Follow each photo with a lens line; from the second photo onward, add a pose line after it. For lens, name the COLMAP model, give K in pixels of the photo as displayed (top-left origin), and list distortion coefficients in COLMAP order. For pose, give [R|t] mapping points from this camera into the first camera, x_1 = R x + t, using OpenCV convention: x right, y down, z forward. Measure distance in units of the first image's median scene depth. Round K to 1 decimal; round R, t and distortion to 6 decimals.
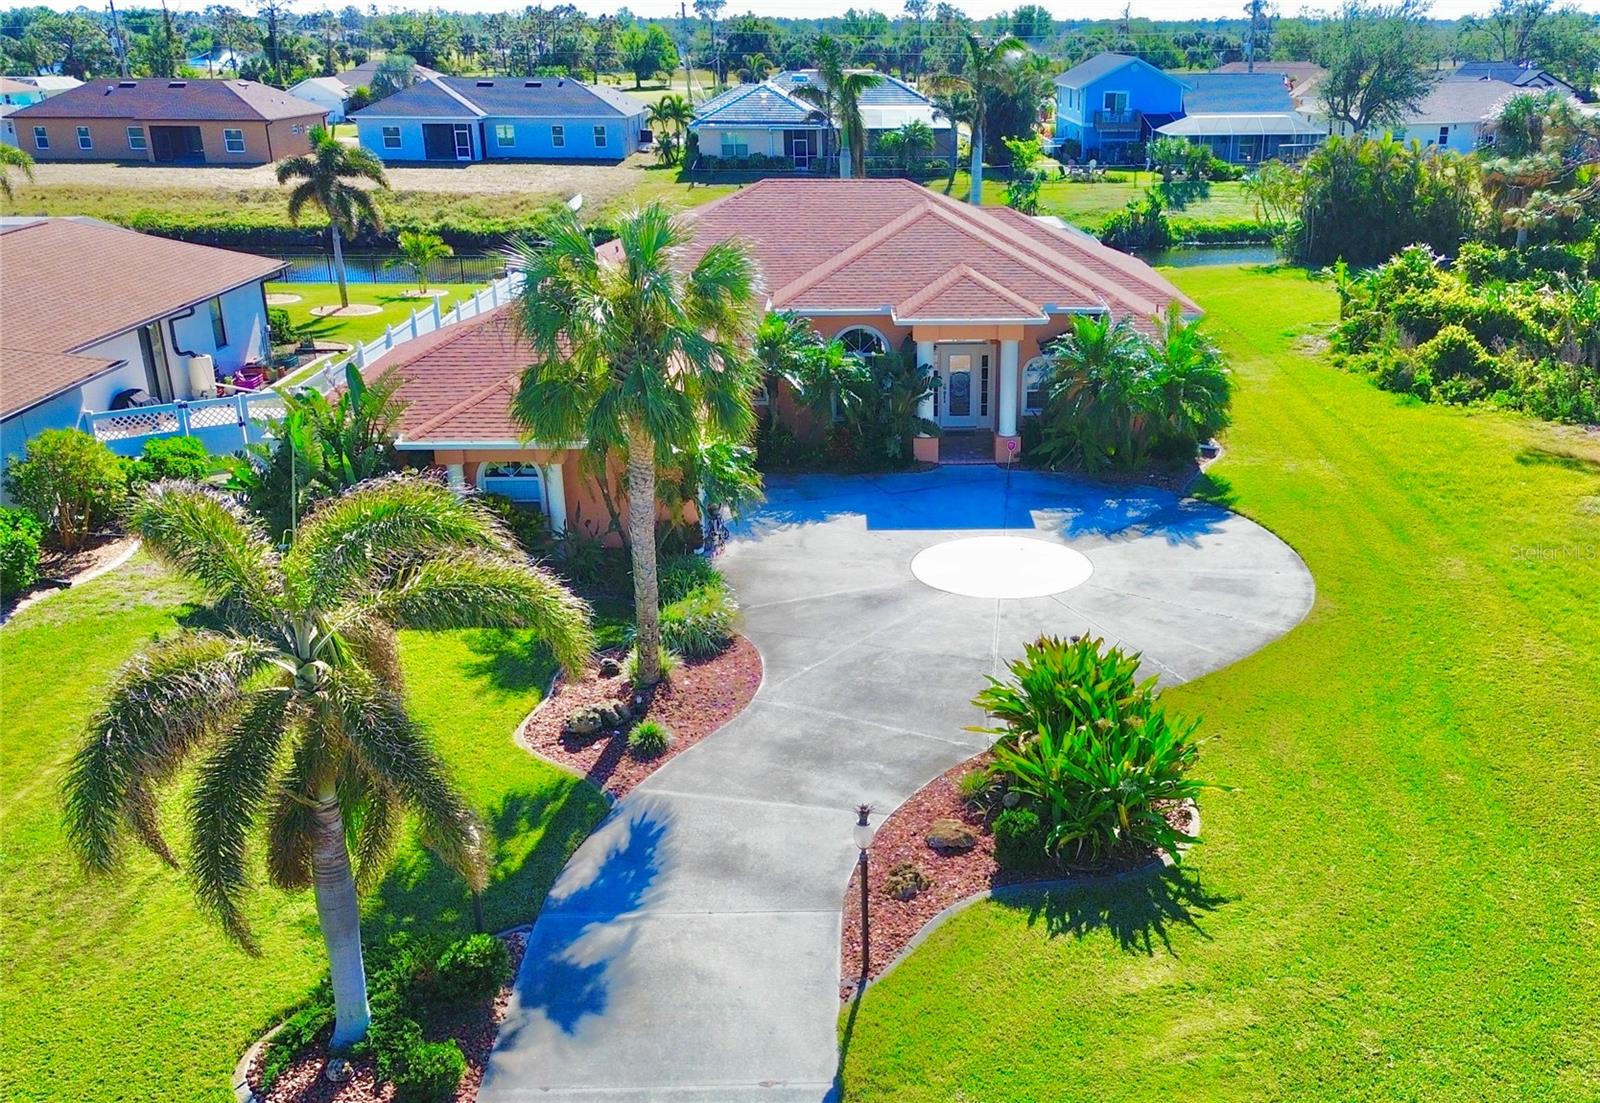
lens RADIAL K [[1504.1, 0, 928.3], [0, 1504.1, 608.4], [0, 0, 1]] dist [0.045506, -0.022756]
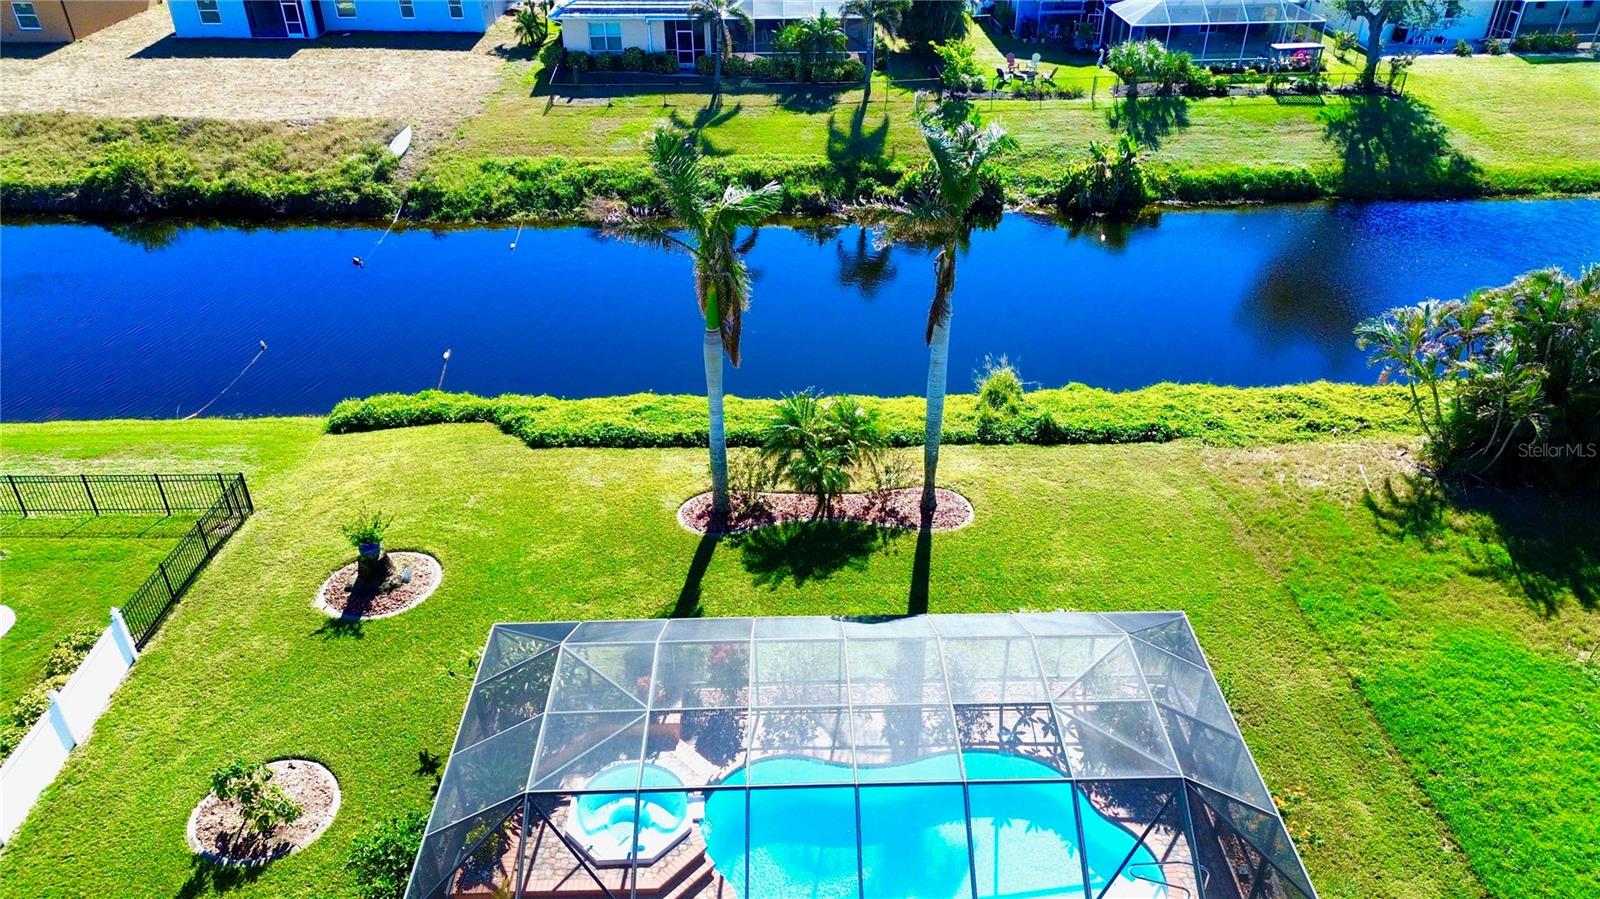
lens RADIAL K [[1124.2, 0, 800.5], [0, 1124.2, 443.9], [0, 0, 1]] dist [0.057550, -0.049063]
pose [[0.999813, 0.008469, -0.017396, -0.035228], [-0.004945, 0.981103, 0.193424, -0.894204], [0.018706, -0.193302, 0.980961, 1.490723]]
